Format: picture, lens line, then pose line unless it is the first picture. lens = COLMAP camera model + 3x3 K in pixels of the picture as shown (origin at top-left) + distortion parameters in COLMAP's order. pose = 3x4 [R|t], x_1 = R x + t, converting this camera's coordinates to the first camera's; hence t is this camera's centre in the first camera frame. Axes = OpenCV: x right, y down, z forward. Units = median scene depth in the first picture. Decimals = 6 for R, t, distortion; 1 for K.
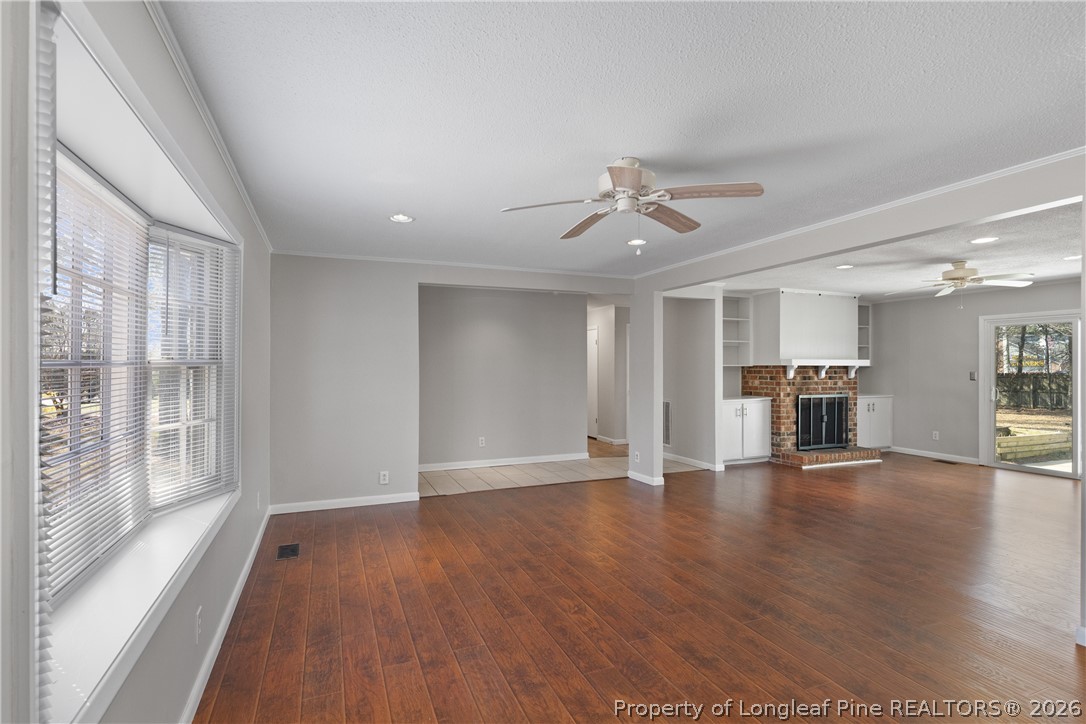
lens RADIAL K [[525.7, 0, 543.0], [0, 525.7, 362.0], [0, 0, 1]] dist [0.001363, -0.000294]
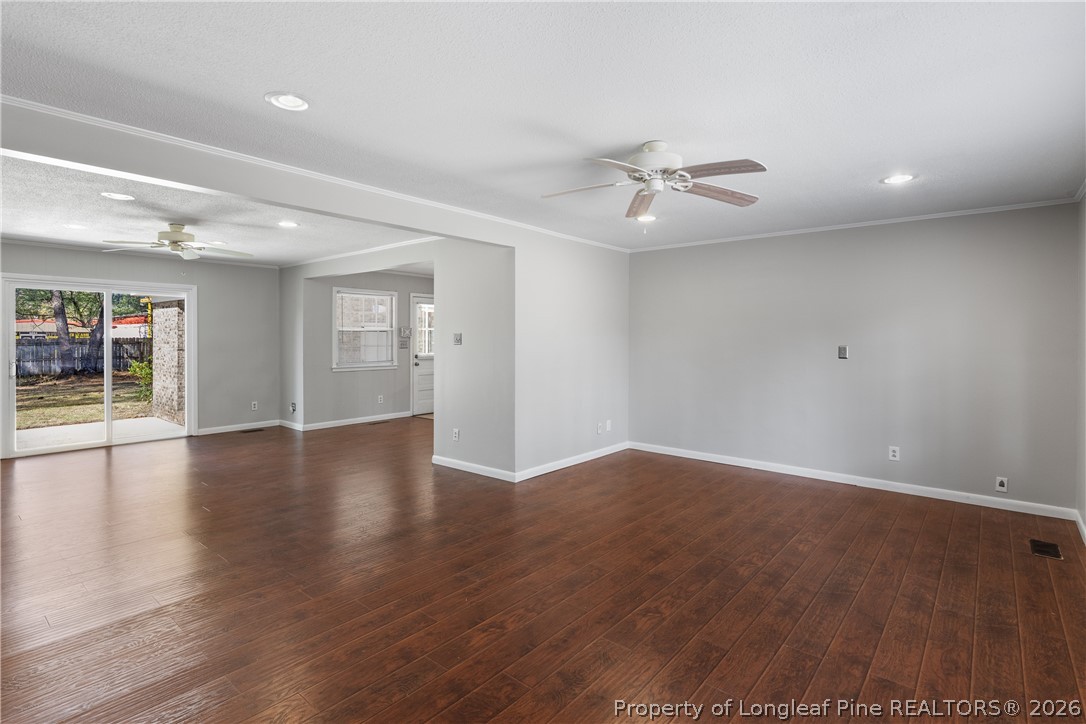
lens RADIAL K [[532.7, 0, 540.9], [0, 532.7, 343.3], [0, 0, 1]] dist [0.001755, -0.000703]
pose [[-0.459051, -0.015694, 0.888272, -0.256528], [-0.008599, 0.999876, 0.013222, 0.001831], [-0.888369, -0.001568, -0.459128, 0.631418]]
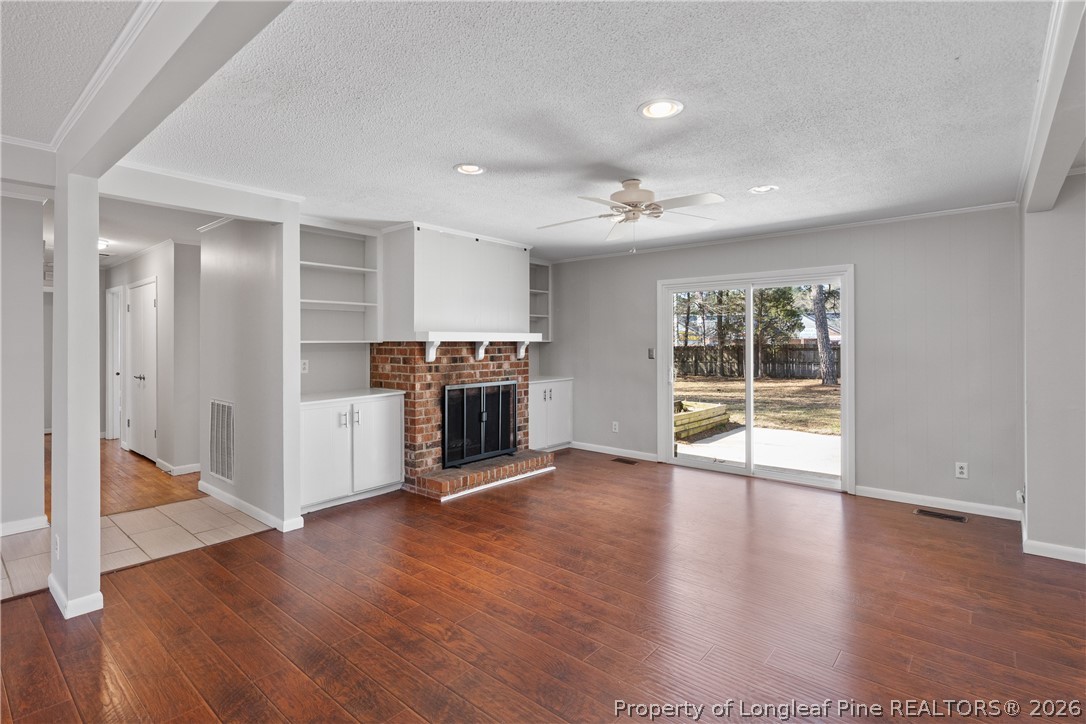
lens RADIAL K [[526.6, 0, 541.1], [0, 526.6, 338.1], [0, 0, 1]] dist [-0.000126, -0.000286]
pose [[0.891137, -0.001896, 0.453731, 0.293399], [0.001167, 0.999998, 0.001888, 0.001360], [-0.453734, -0.001154, 0.891137, 0.349150]]
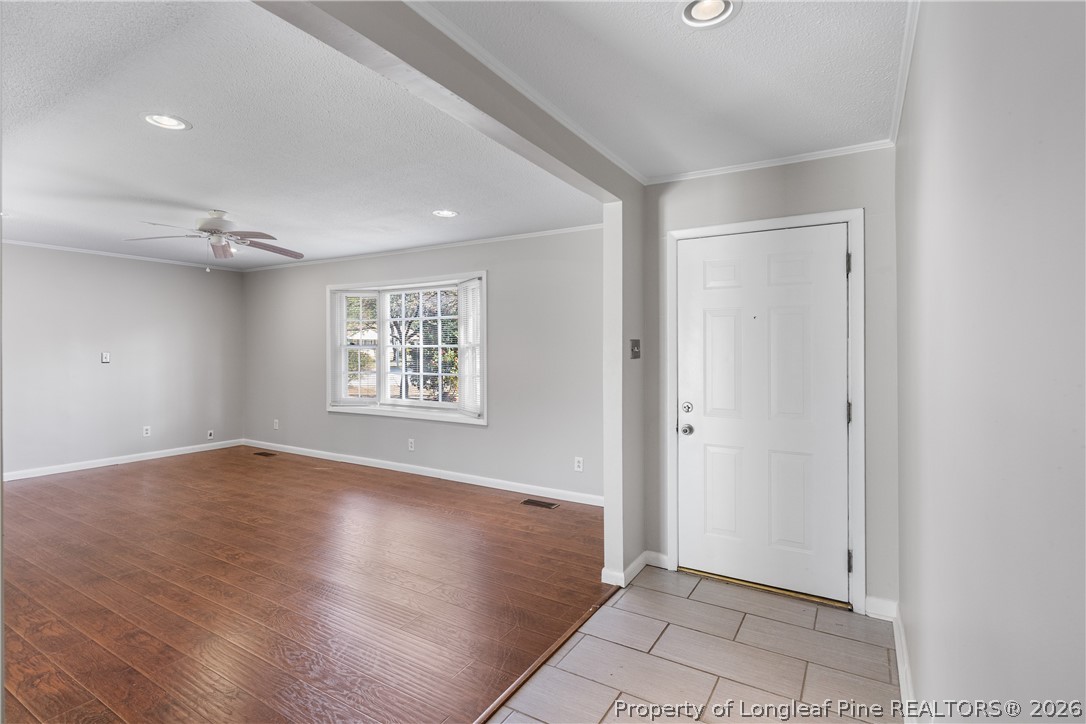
lens RADIAL K [[526.9, 0, 540.5], [0, 526.9, 356.6], [0, 0, 1]] dist [-0.001791, -0.000820]
pose [[-0.802345, 0.007107, -0.596818, 0.115356], [0.000267, 0.999933, 0.011548, 0.007986], [0.596861, 0.009107, -0.802293, 1.028239]]
